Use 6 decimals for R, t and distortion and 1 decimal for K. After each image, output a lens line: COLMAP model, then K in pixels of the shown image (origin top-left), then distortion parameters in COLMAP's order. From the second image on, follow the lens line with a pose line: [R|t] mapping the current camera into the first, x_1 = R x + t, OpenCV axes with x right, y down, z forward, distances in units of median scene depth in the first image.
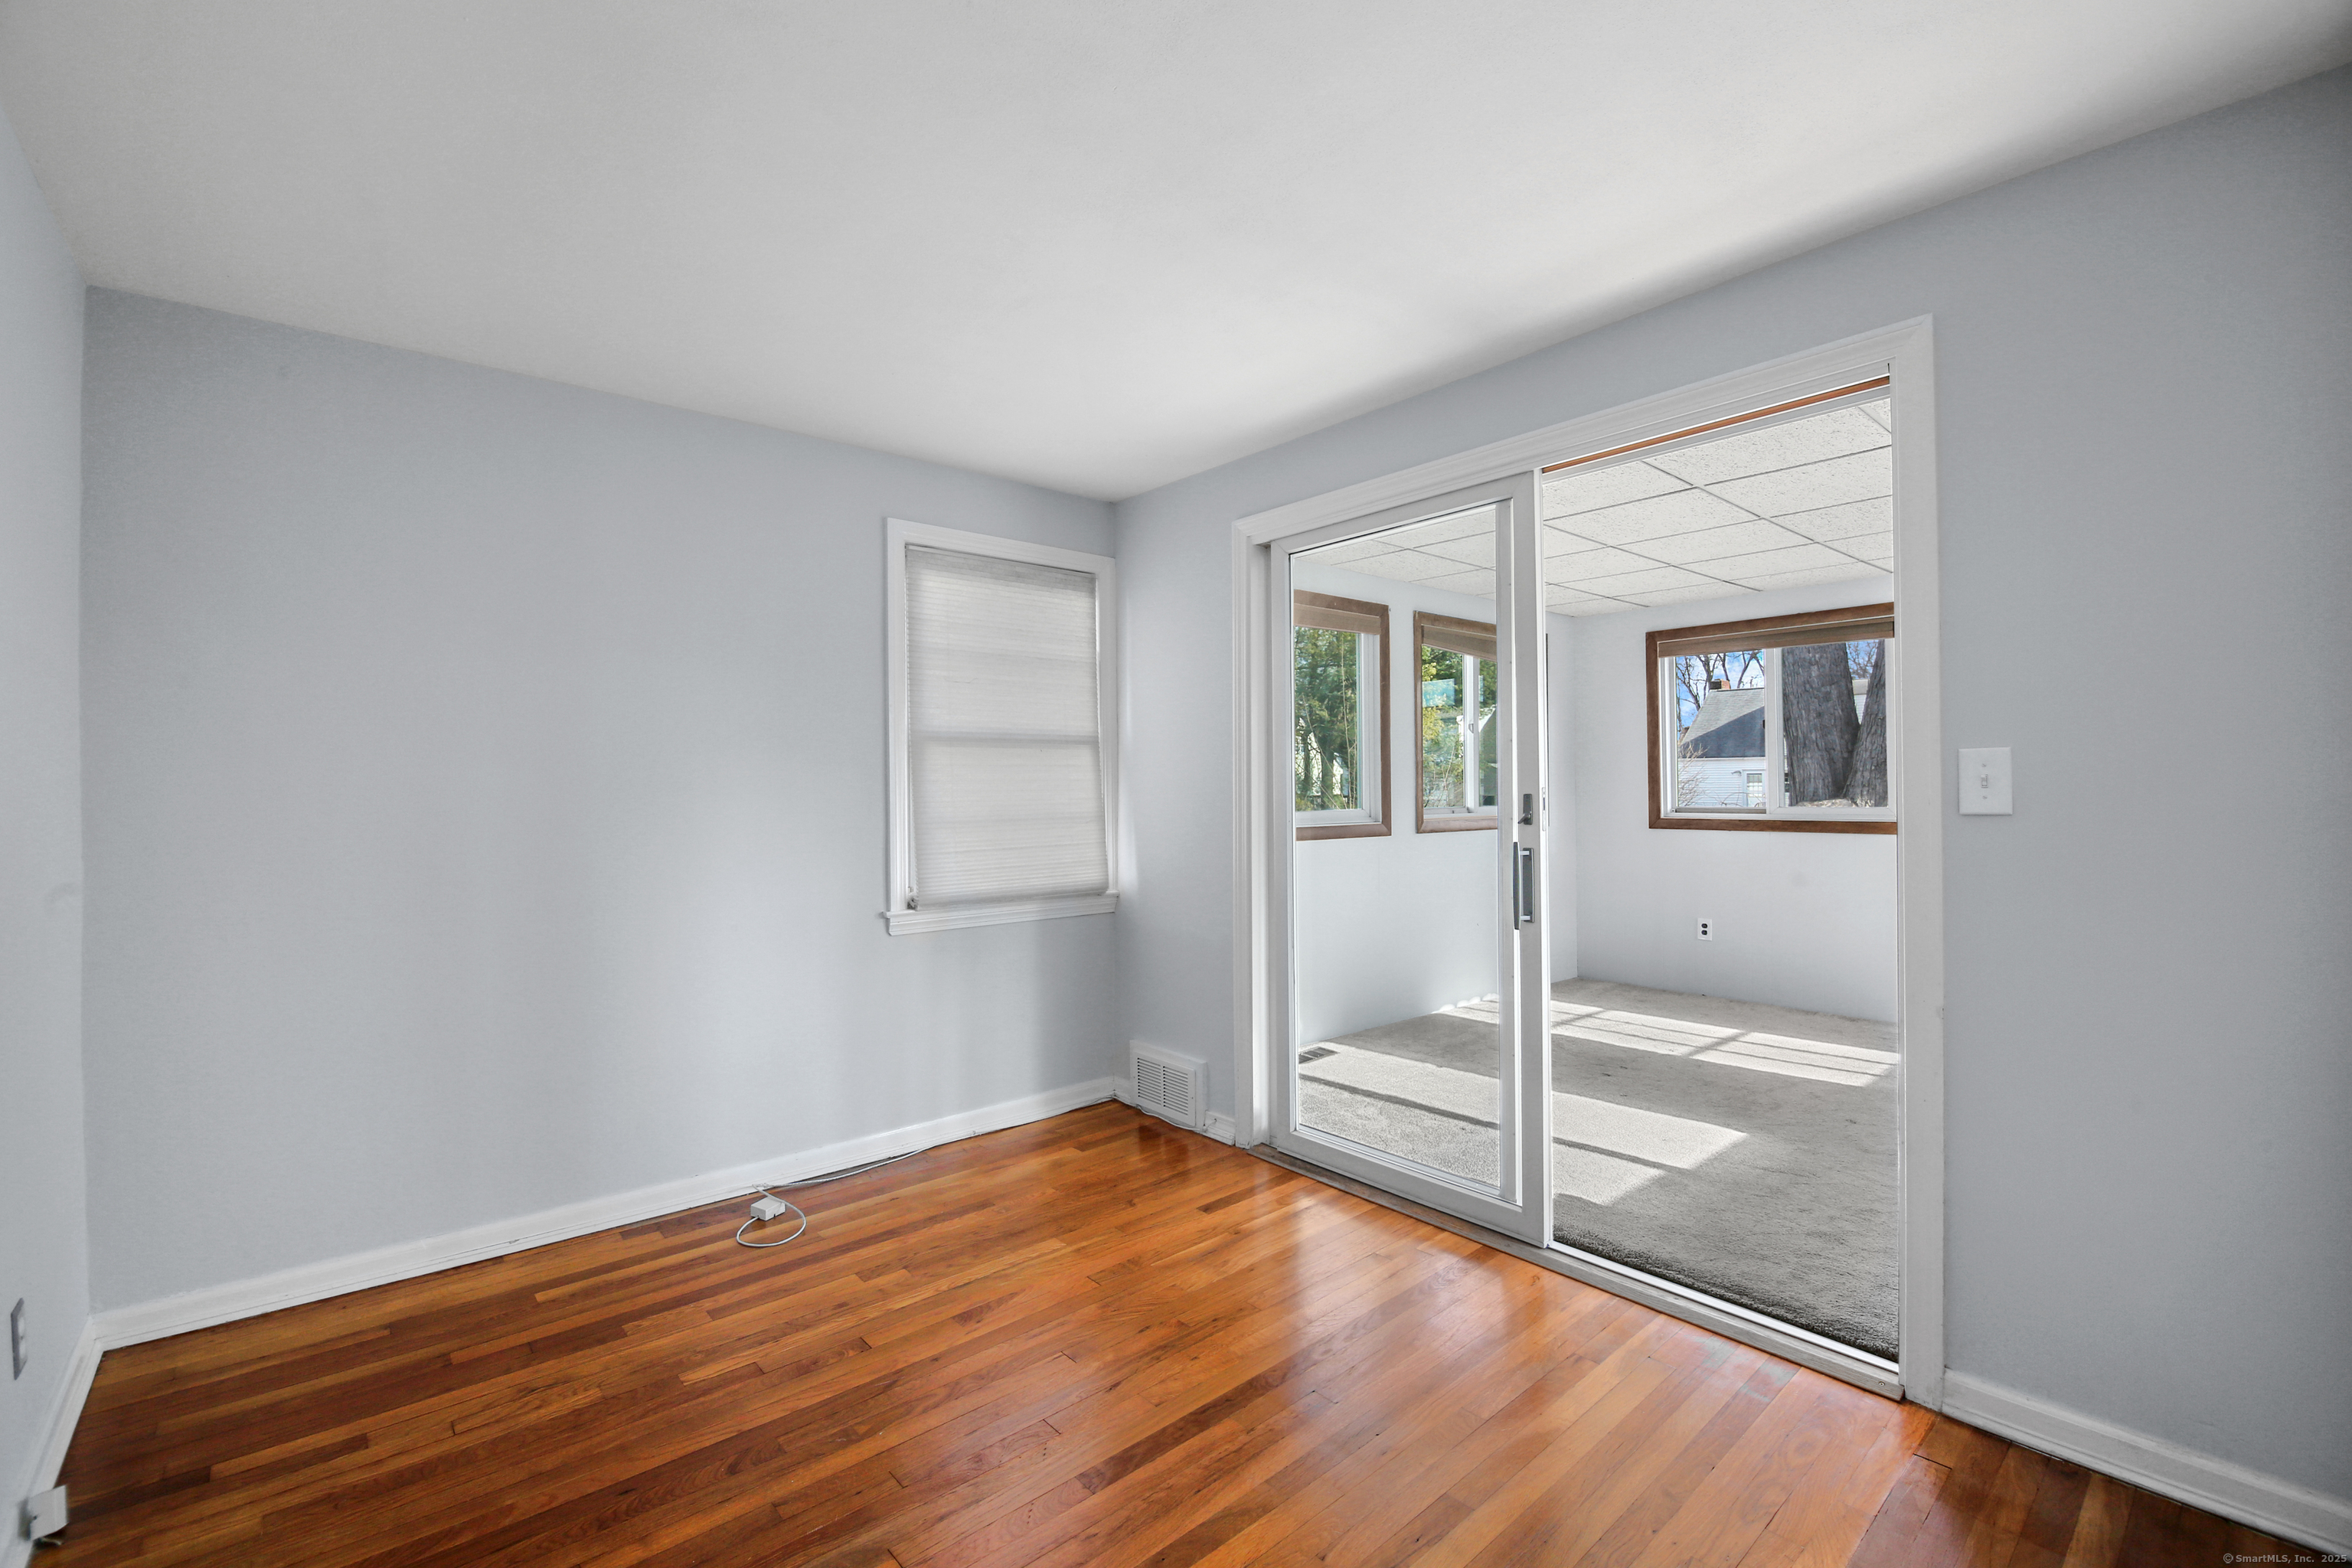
lens RADIAL K [[1005.5, 0, 1147.7], [0, 1005.5, 784.5], [0, 0, 1]] dist [-0.024710, -0.000089]
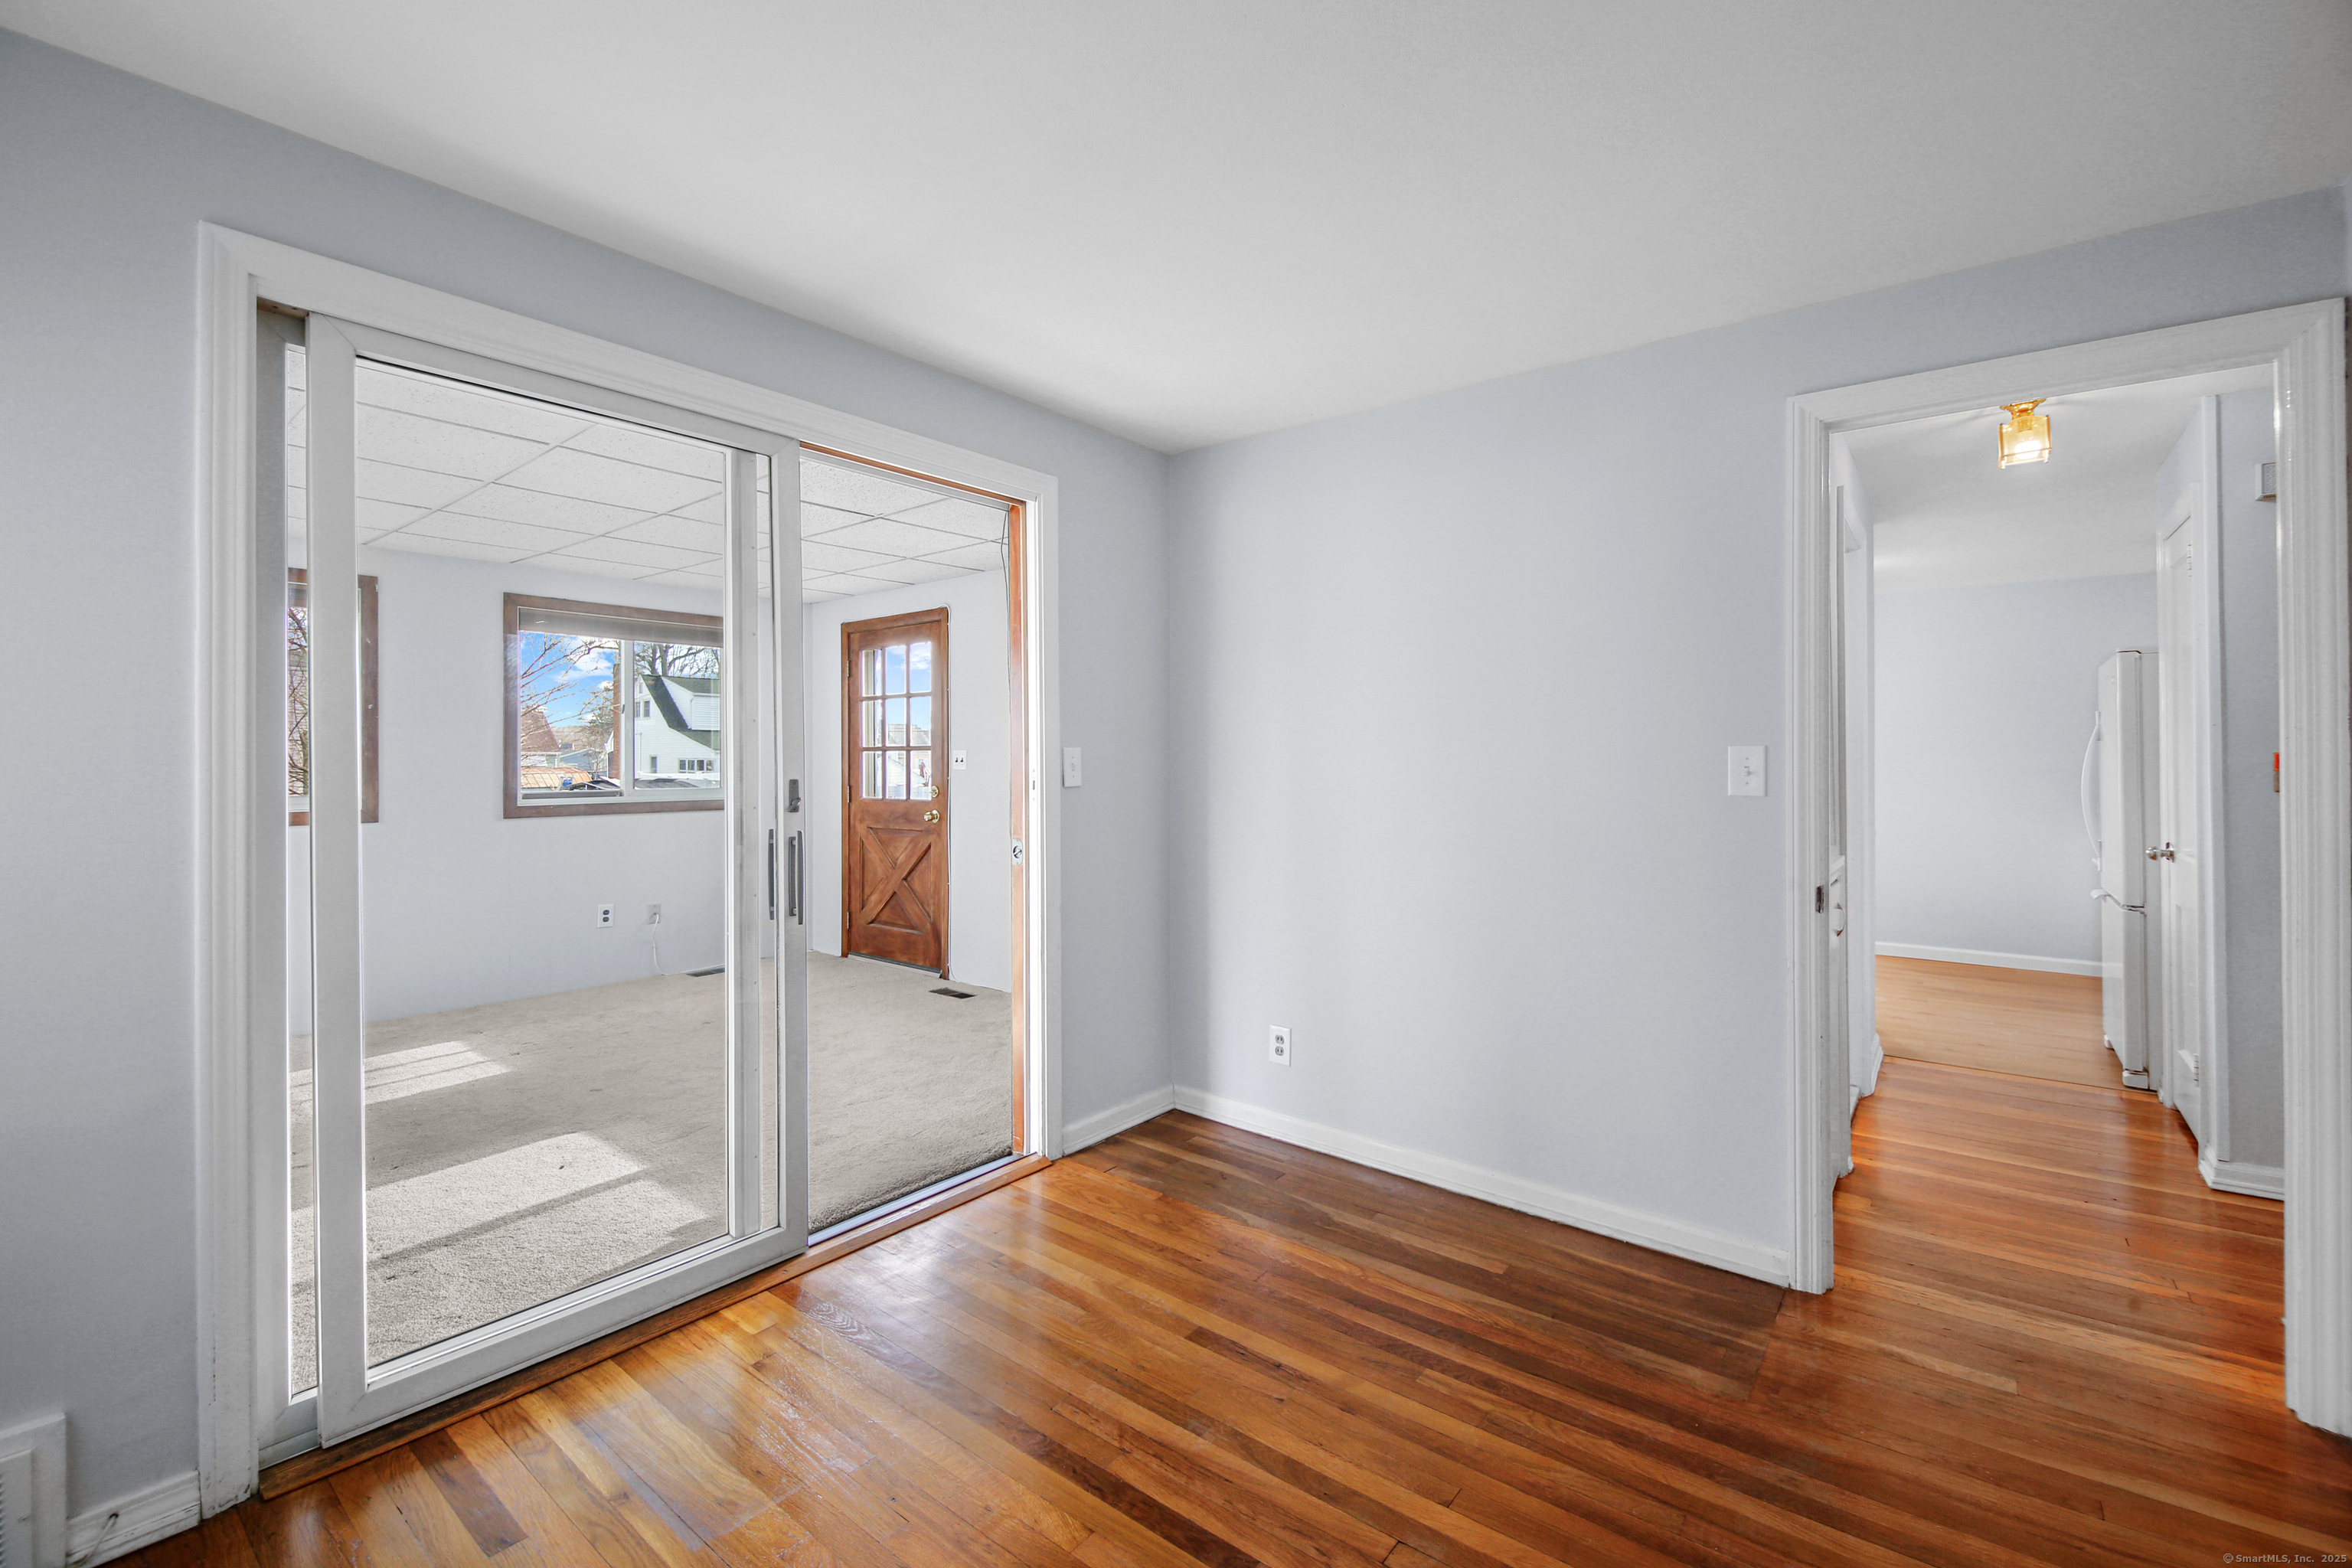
lens RADIAL K [[991.7, 0, 1168.9], [0, 991.7, 765.5], [0, 0, 1]] dist [0.001370, -0.010893]
pose [[-0.204028, 0.005392, 0.978950, -0.535635], [0.000959, 0.999985, -0.005308, 0.001097], [-0.978965, -0.000144, -0.204030, 0.740954]]
